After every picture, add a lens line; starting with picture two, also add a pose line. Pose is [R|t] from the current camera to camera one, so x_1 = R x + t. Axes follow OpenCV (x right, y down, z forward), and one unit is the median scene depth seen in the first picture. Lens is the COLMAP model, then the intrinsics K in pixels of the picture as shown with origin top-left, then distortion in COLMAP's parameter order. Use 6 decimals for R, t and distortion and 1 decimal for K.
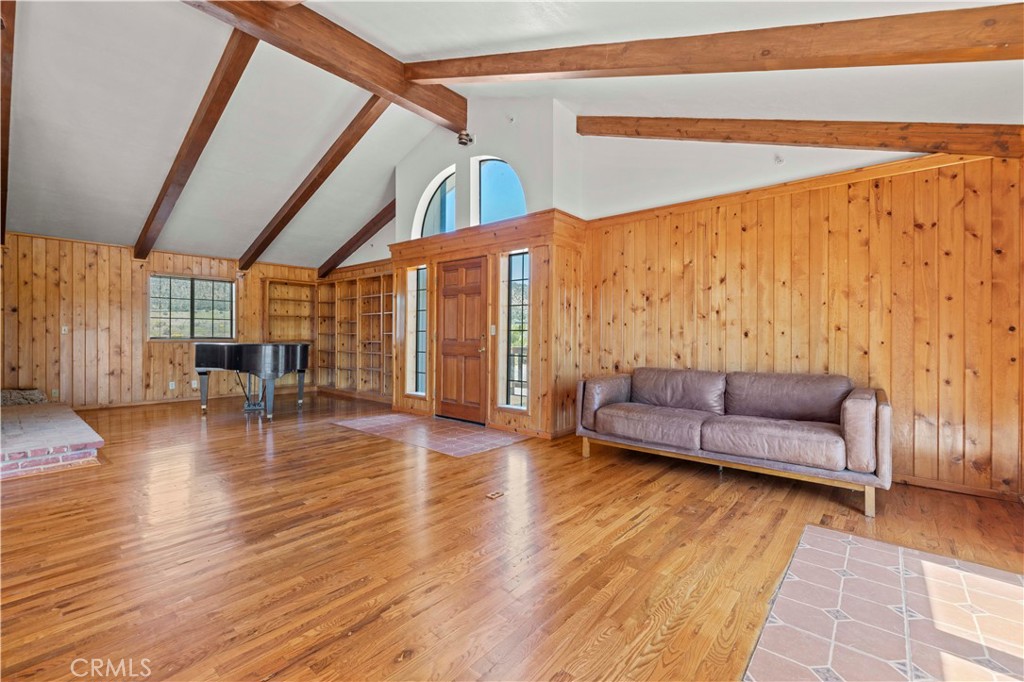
lens RADIAL K [[436.3, 0, 506.6], [0, 436.3, 338.4], [0, 0, 1]] dist [0.002674, -0.000120]
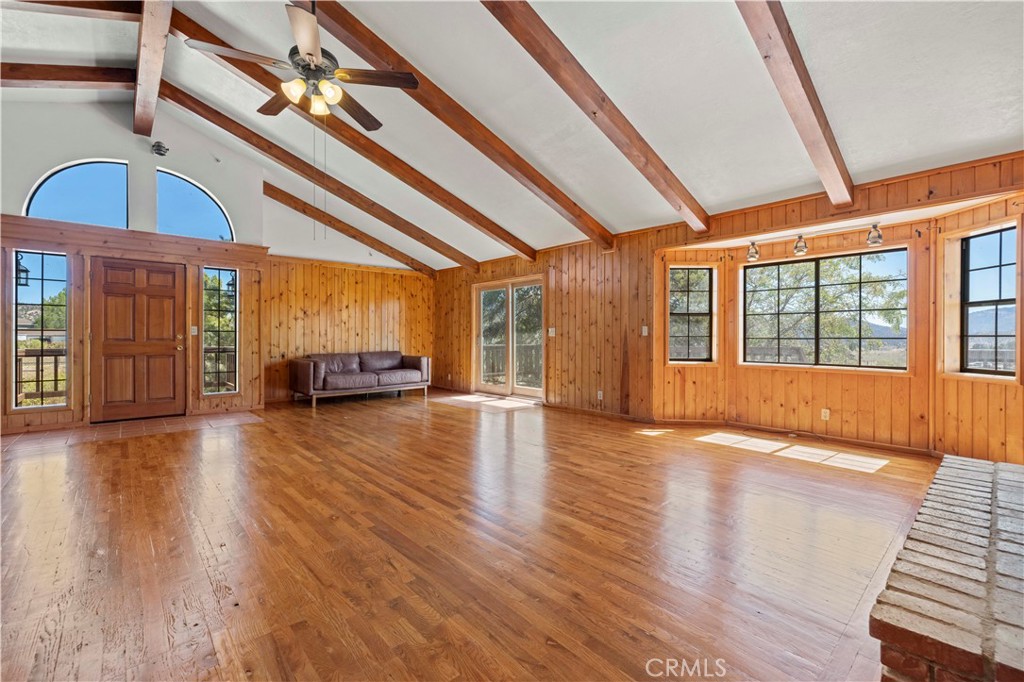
lens RADIAL K [[436.3, 0, 506.6], [0, 436.3, 338.4], [0, 0, 1]] dist [0.002674, -0.000120]
pose [[0.131443, -0.009664, 0.991277, -1.183399], [0.005781, 0.999943, 0.008982, -0.004771], [-0.991307, 0.004550, 0.131492, 0.033207]]
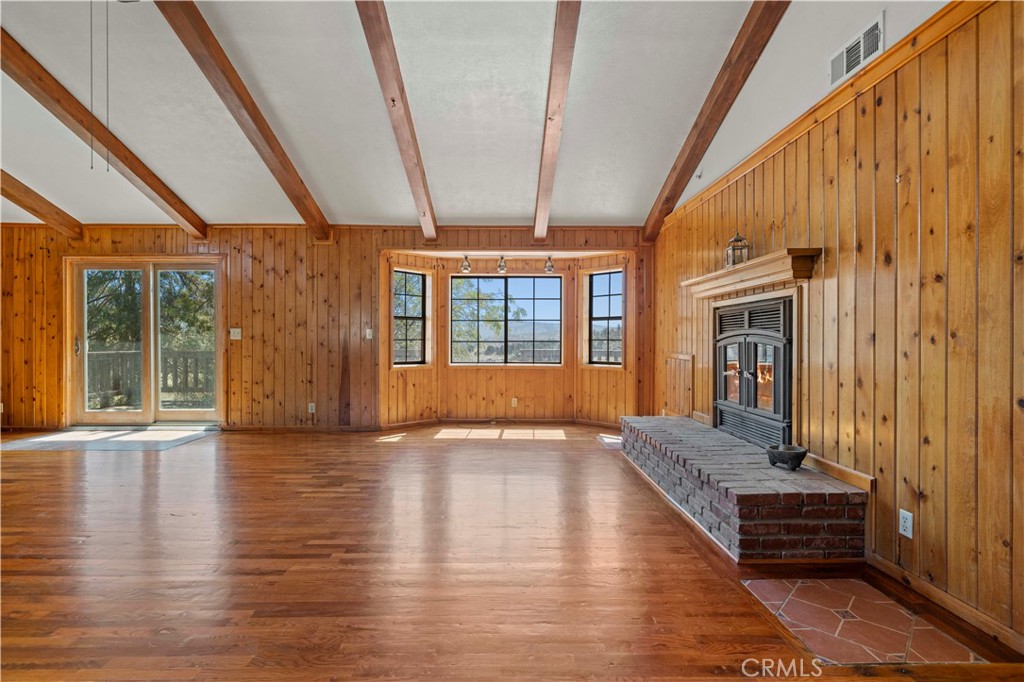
lens RADIAL K [[485.5, 0, 508.1], [0, 485.5, 346.4], [0, 0, 1]] dist [-0.006536, 0.000594]
pose [[-0.664244, -0.015642, 0.747352, -1.123882], [-0.001386, 0.999805, 0.019695, -0.004998], [-0.747514, 0.012046, -0.664136, 0.373765]]
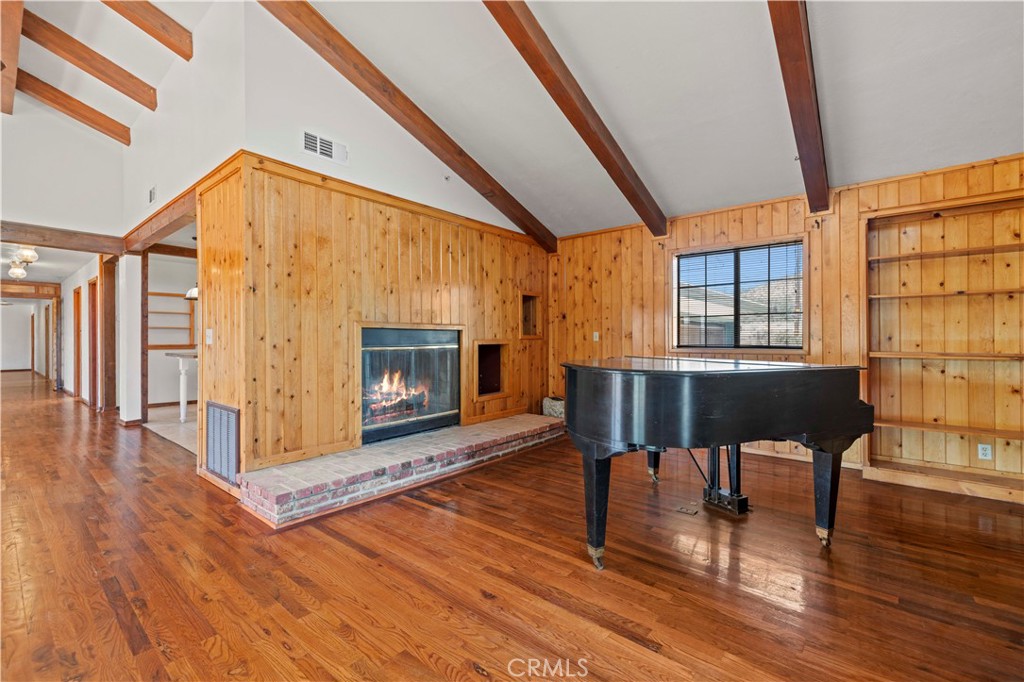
lens RADIAL K [[436.3, 0, 506.6], [0, 436.3, 338.4], [0, 0, 1]] dist [0.002674, -0.000120]
pose [[0.010631, -0.008441, -0.999908, -0.187221], [-0.006098, 0.999945, -0.008506, -0.009018], [0.999925, 0.006188, 0.010578, 1.088923]]
